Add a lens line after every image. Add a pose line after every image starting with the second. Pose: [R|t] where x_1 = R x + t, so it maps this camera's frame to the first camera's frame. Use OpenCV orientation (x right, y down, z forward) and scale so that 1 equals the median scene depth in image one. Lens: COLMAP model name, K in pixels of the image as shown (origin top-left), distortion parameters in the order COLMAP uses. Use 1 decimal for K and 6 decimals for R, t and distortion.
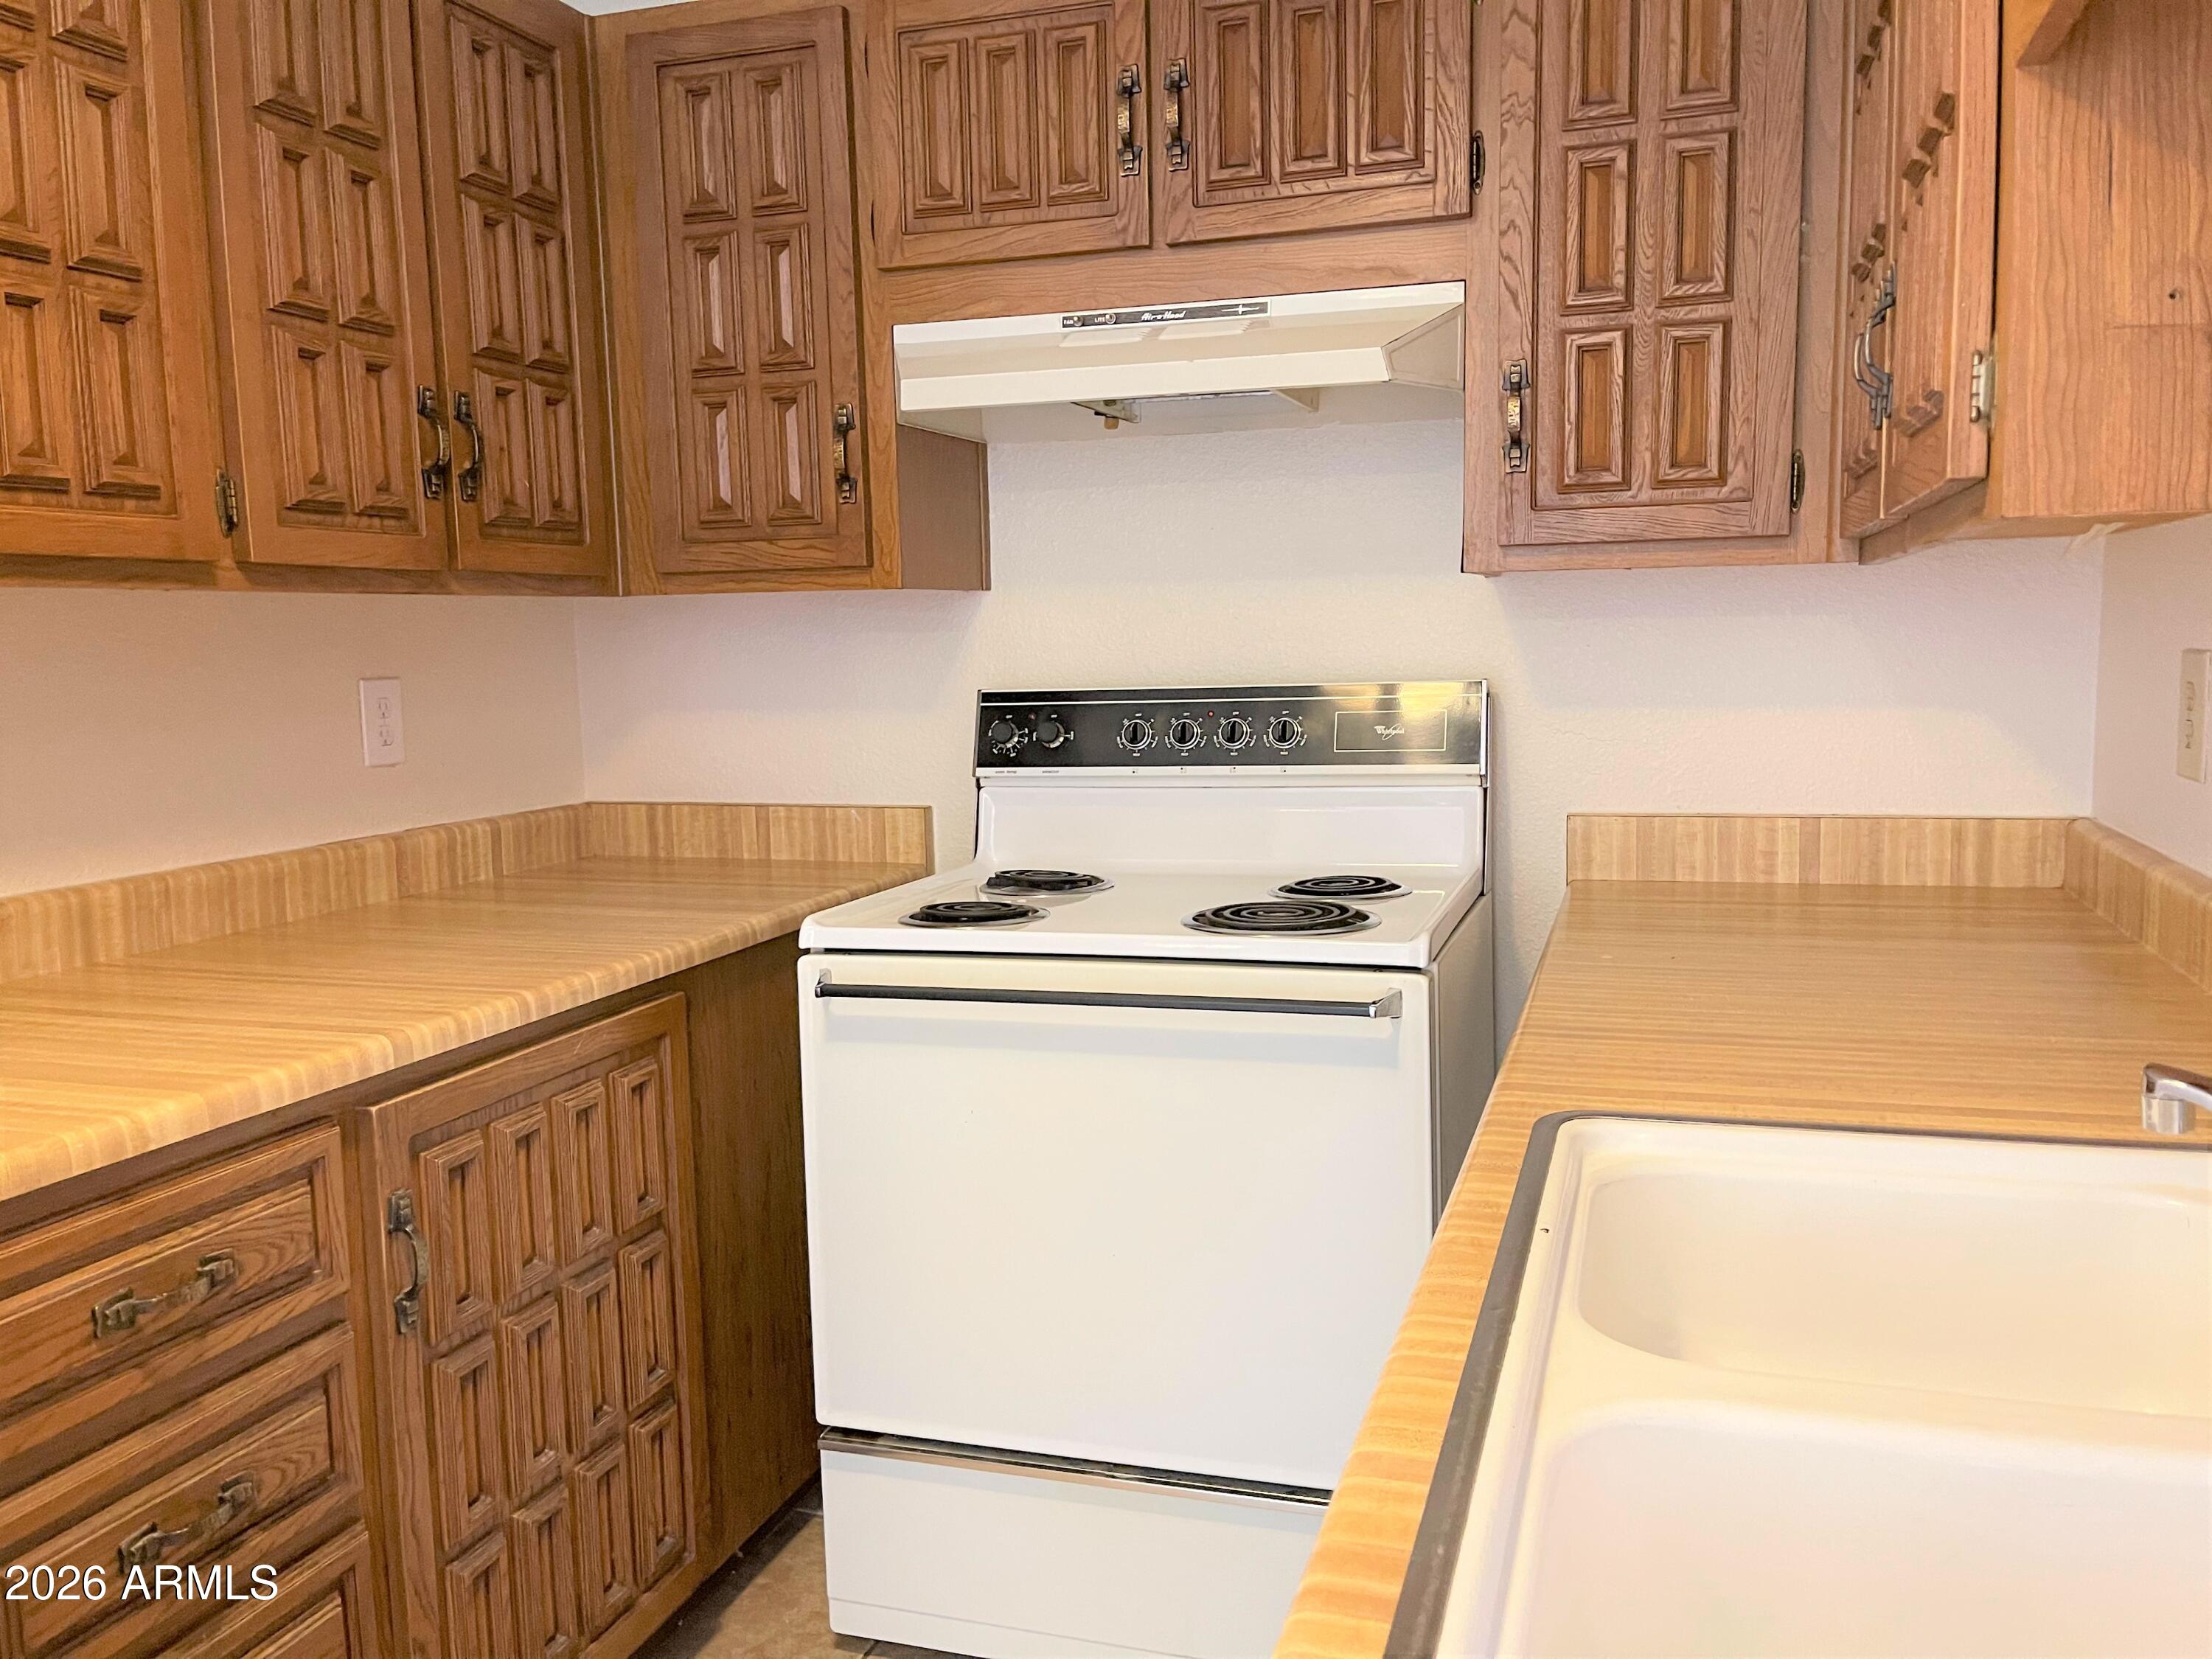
lens RADIAL K [[1764.0, 0, 1108.2], [0, 1764.0, 835.7], [0, 0, 1]] dist [0.010137, 0.000709]
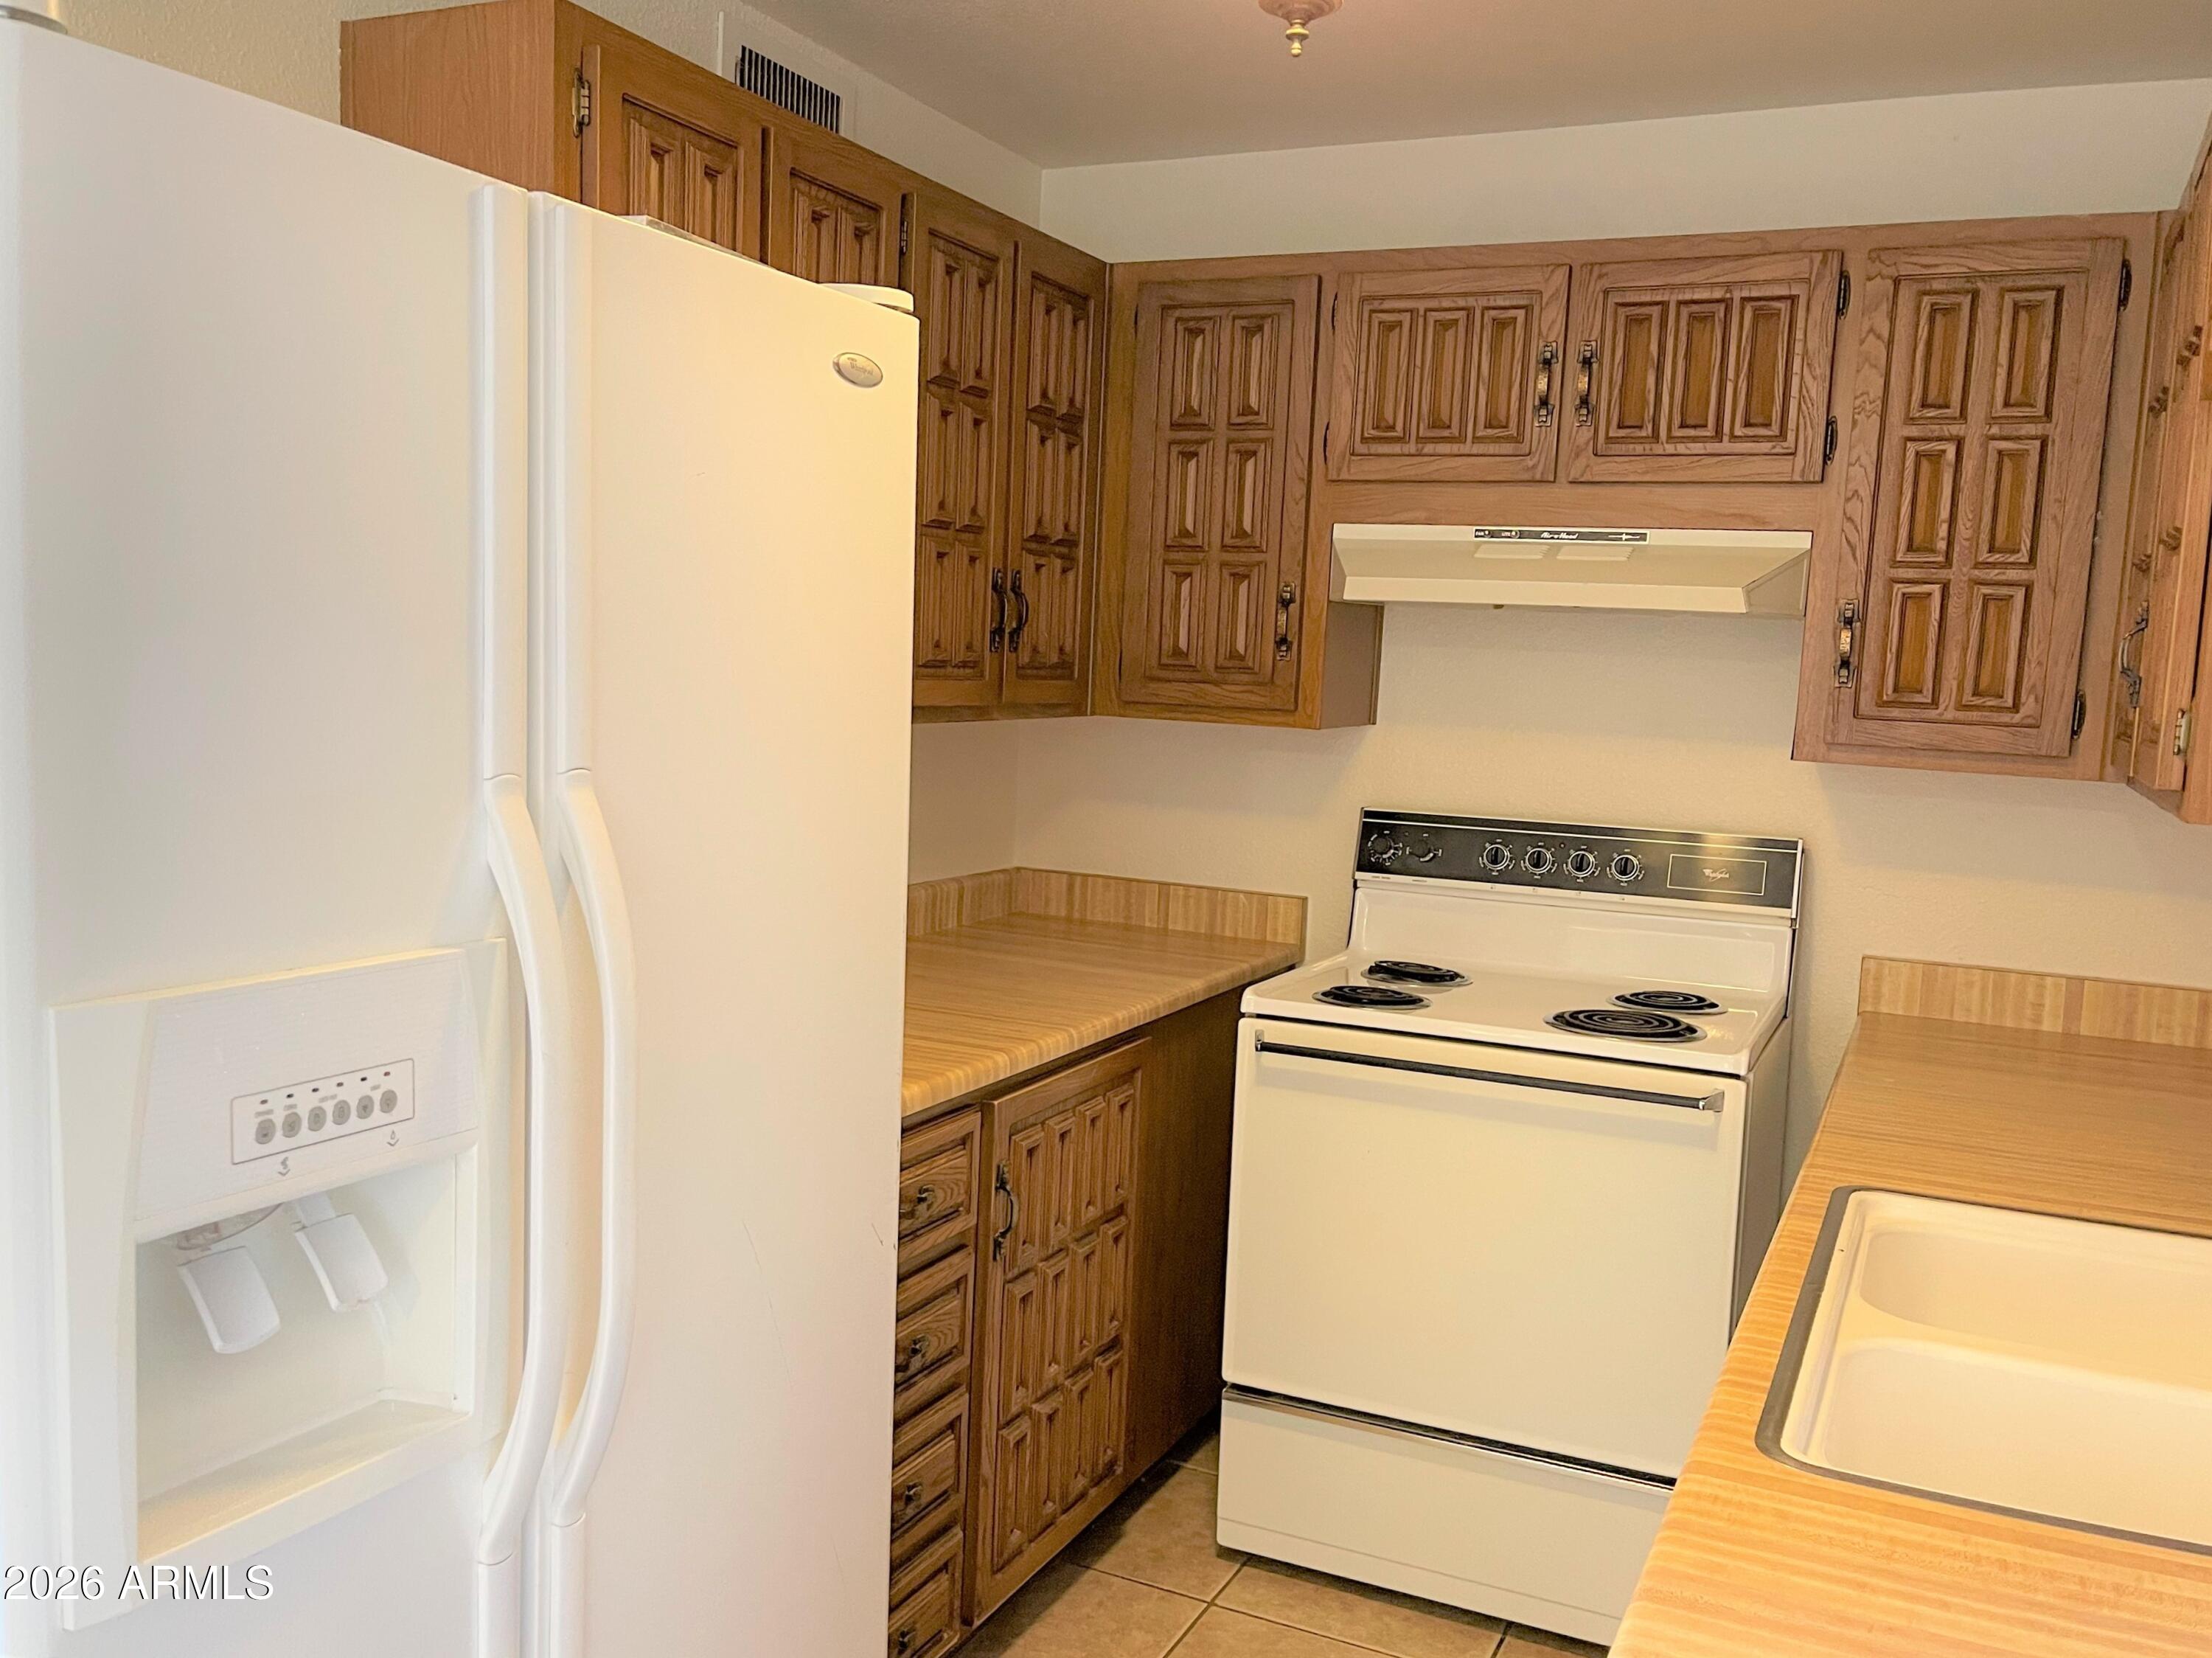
lens RADIAL K [[1830.5, 0, 1105.3], [0, 1830.5, 857.8], [0, 0, 1]] dist [0.044681, -0.061599]
pose [[0.988343, 0.080254, -0.129374, -0.107543], [-0.081893, 0.996614, -0.007394, -0.031956], [0.128343, 0.017902, 0.991568, -0.359818]]
